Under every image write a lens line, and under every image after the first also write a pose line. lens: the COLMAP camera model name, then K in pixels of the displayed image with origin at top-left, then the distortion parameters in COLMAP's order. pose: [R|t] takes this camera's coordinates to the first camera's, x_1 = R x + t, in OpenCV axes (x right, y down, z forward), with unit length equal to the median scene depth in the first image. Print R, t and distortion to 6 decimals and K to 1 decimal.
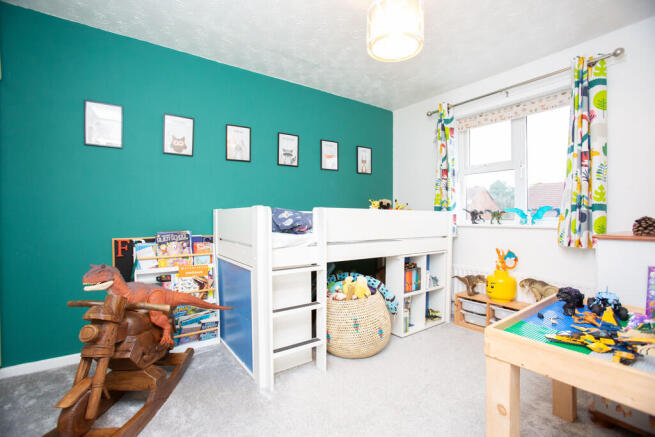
lens RADIAL K [[306.1, 0, 327.5], [0, 306.1, 218.5], [0, 0, 1]] dist [-0.074776, 0.030111]
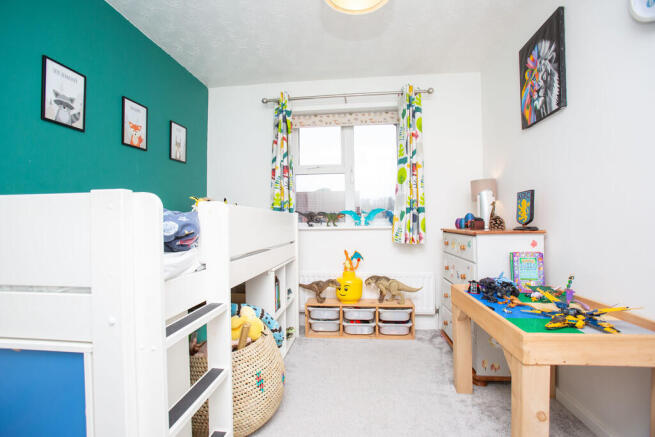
lens RADIAL K [[306.1, 0, 327.5], [0, 306.1, 218.5], [0, 0, 1]] dist [-0.074776, 0.030111]
pose [[0.665493, -0.003292, 0.746397, -0.224202], [0.016974, 0.999798, -0.010725, 0.003697], [-0.746211, 0.019807, 0.665415, 0.343837]]
